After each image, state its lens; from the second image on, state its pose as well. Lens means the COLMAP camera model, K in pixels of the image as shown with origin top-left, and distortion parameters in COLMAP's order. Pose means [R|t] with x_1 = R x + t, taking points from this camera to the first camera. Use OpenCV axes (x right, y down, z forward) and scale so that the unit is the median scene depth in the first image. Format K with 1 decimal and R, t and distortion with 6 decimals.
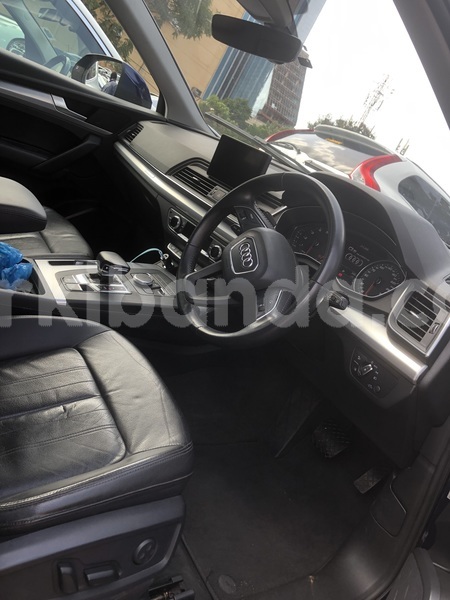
lens RADIAL K [[514.7, 0, 225.1], [0, 514.7, 300.0], [0, 0, 1]] dist [0.047721, -0.016753]
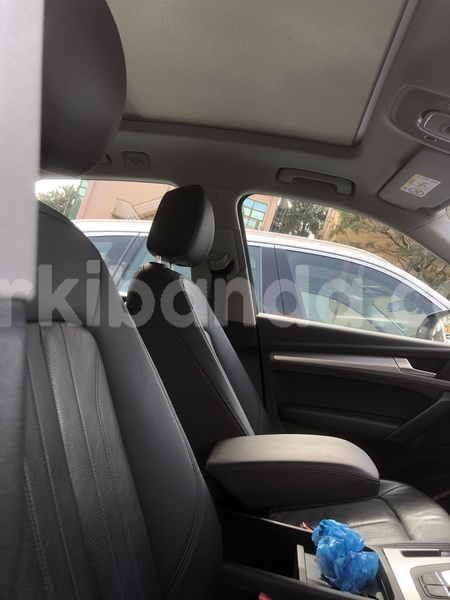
lens RADIAL K [[514.7, 0, 225.5], [0, 514.7, 299.6], [0, 0, 1]] dist [0.047721, -0.016753]
pose [[0.777147, -0.287390, -0.559865, -0.020984], [-0.048963, 0.859328, -0.509076, 0.005731], [0.627412, 0.423039, 0.653753, 0.189434]]
